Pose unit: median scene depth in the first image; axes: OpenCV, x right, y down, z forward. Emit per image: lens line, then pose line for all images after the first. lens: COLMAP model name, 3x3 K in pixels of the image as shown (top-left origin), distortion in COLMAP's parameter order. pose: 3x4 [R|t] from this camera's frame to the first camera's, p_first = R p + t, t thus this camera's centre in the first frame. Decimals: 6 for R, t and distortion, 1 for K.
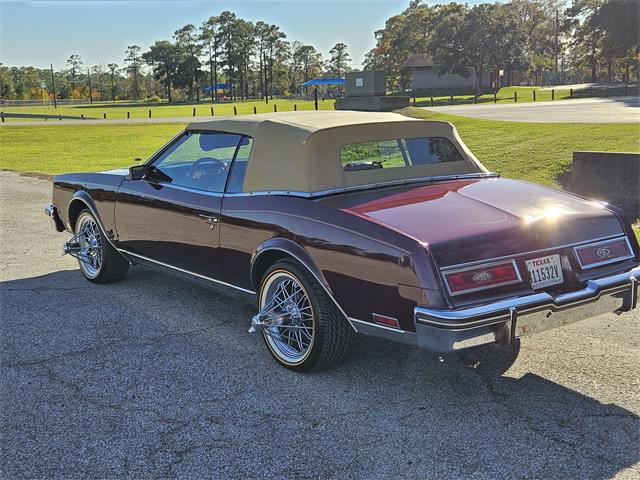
lens RADIAL K [[862.4, 0, 320.0], [0, 862.4, 240.0], [0, 0, 1]] dist [0.090659, -0.102372]
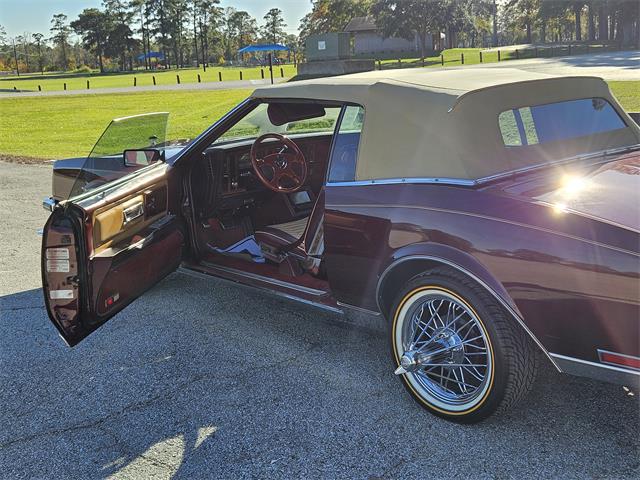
lens RADIAL K [[859.6, 0, 323.9], [0, 859.6, 230.7], [0, 0, 1]] dist [0.079413, -0.063741]
pose [[0.996140, -0.038338, 0.078967, -0.009220], [0.036145, 0.998925, 0.029018, -0.001753], [-0.079995, -0.026052, 0.996455, 0.013433]]
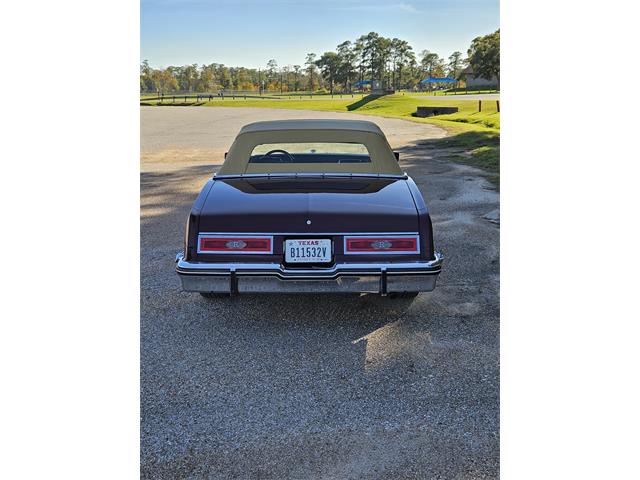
lens RADIAL K [[862.4, 0, 320.0], [0, 862.4, 240.0], [0, 0, 1]] dist [0.090659, -0.102372]
pose [[0.978328, 0.050535, -0.200799, 0.119117], [-0.048932, 0.998718, 0.012942, 0.076548], [0.201195, -0.002836, 0.979547, -0.467197]]
